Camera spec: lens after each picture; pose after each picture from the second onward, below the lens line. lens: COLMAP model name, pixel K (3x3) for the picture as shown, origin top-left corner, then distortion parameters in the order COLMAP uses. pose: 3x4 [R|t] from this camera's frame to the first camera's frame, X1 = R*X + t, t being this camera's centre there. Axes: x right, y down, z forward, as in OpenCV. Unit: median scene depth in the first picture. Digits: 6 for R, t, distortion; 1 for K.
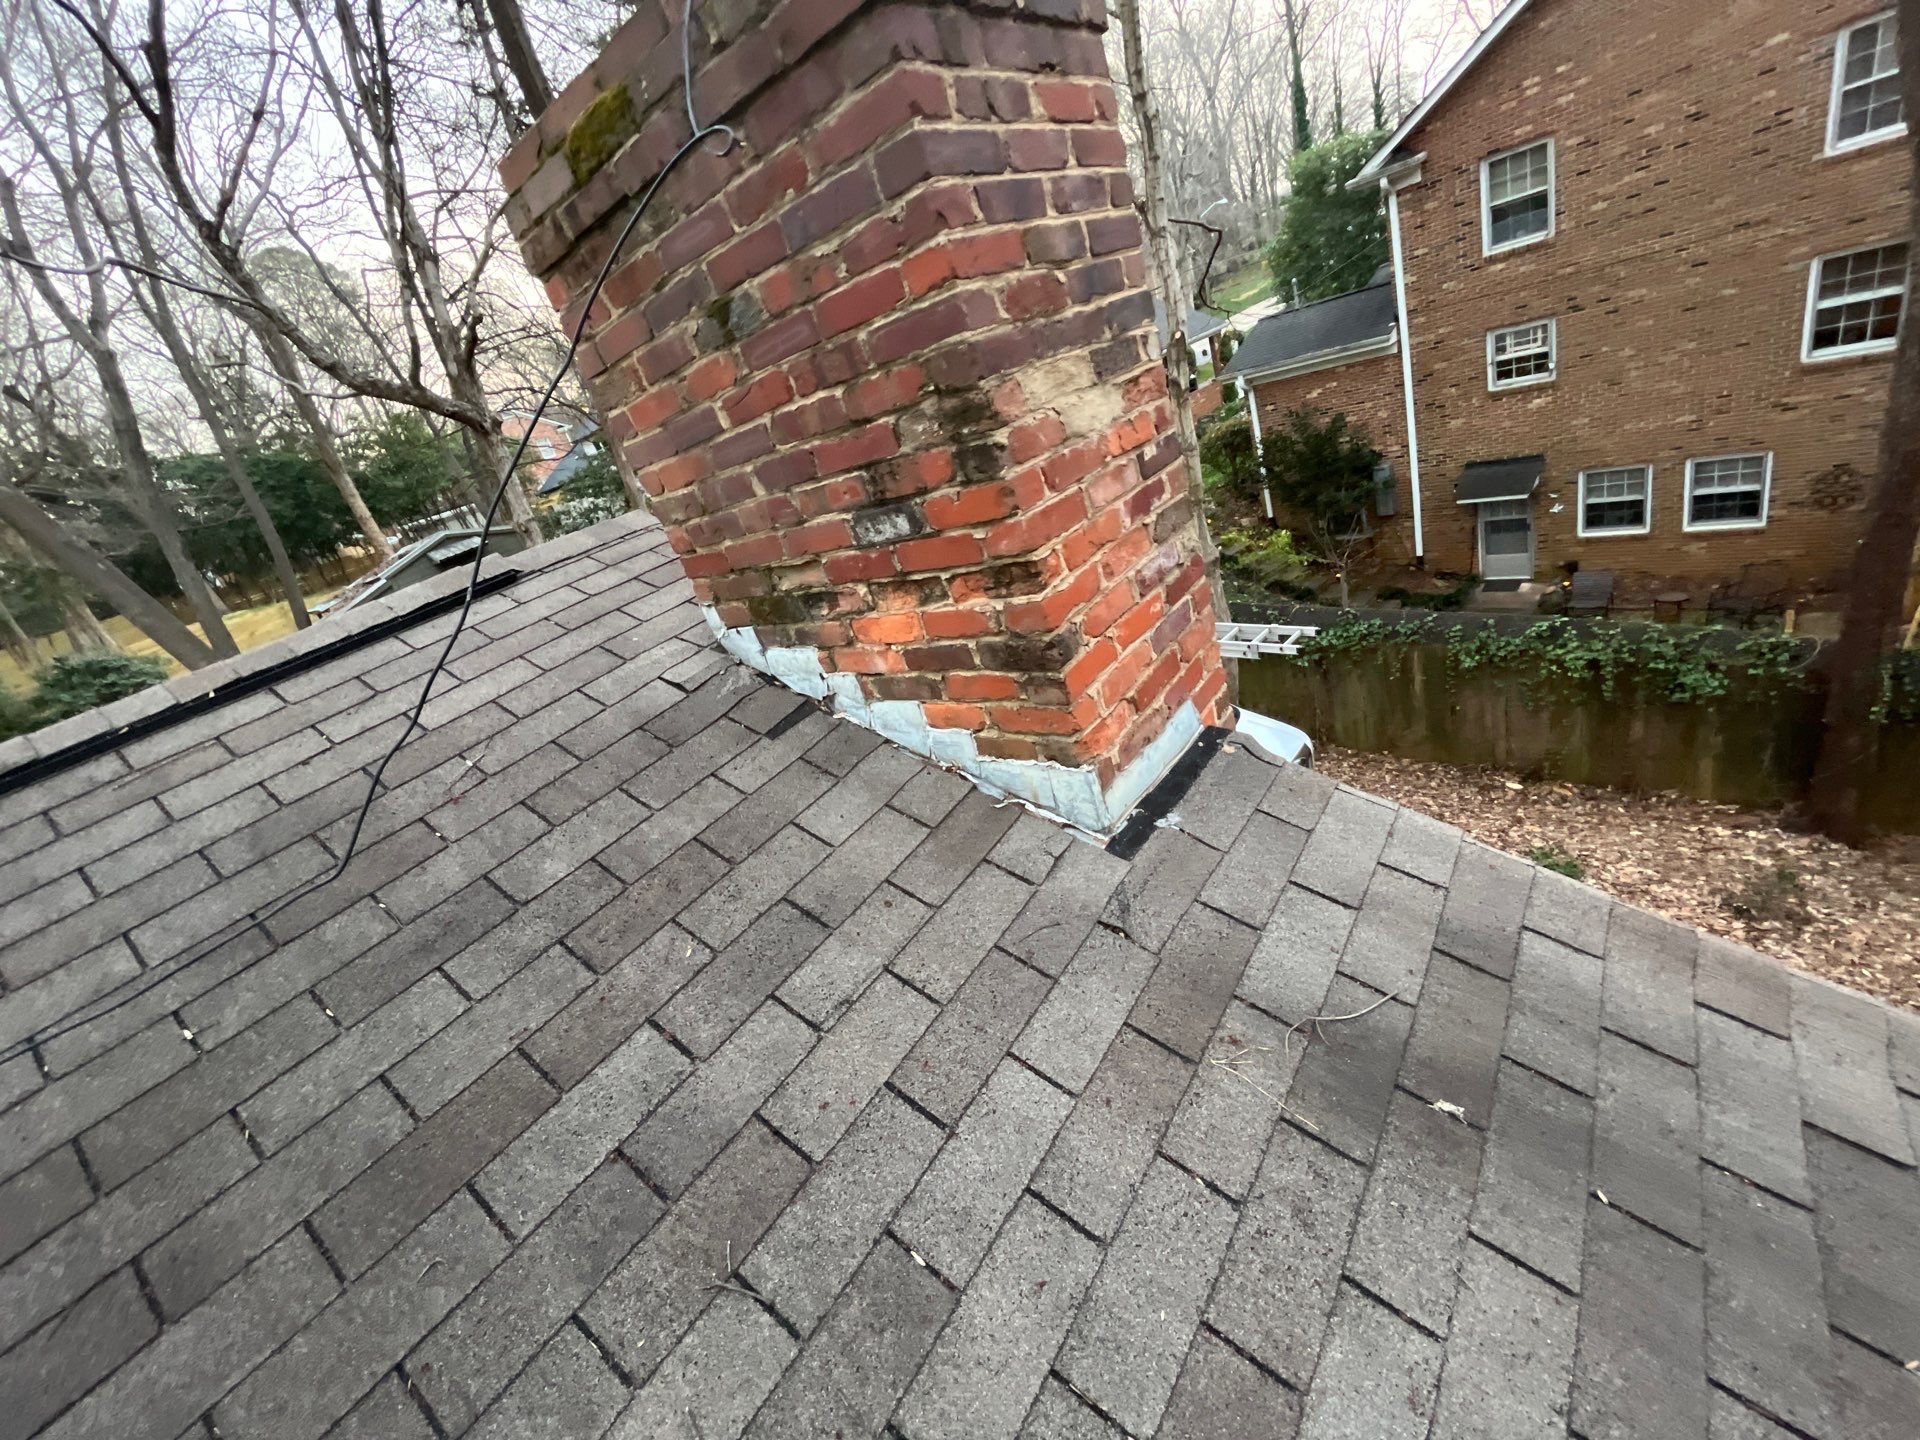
lens RADIAL K [[775.5, 0, 960.0], [0, 775.5, 720.0], [0, 0, 1]] dist [-0.002615, 0.000245]
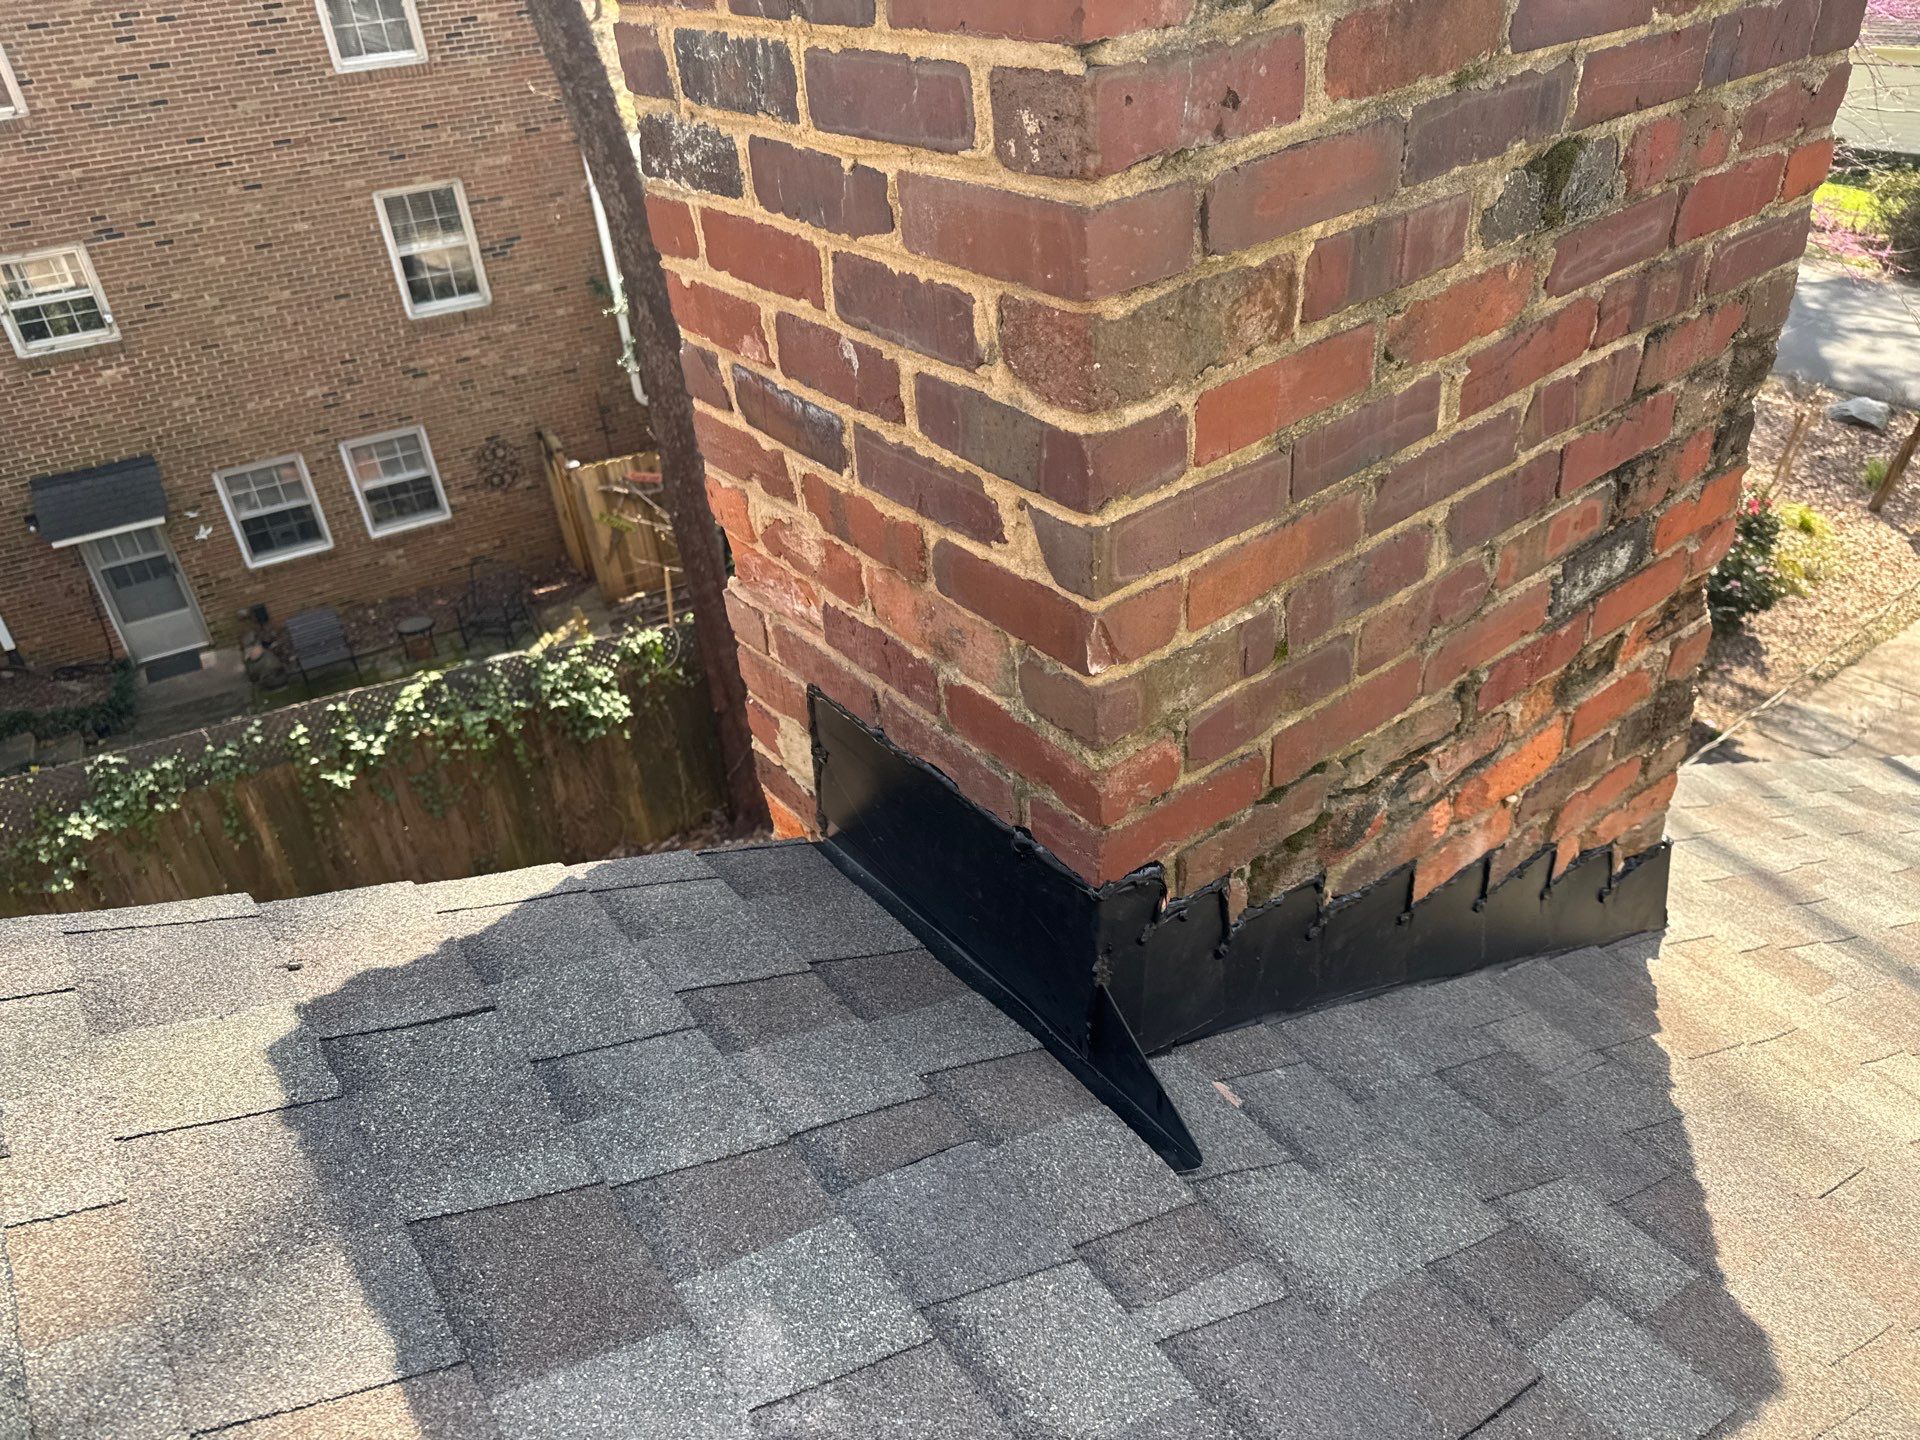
lens RADIAL K [[1353.8, 0, 960.0], [0, 1353.8, 720.0], [0, 0, 1]] dist [-0.007888, -0.002011]
pose [[0.274188, -0.255343, 0.927157, -0.136150], [0.382770, 0.913424, 0.138364, -0.054553], [-0.882218, 0.316950, 0.348187, 0.130004]]
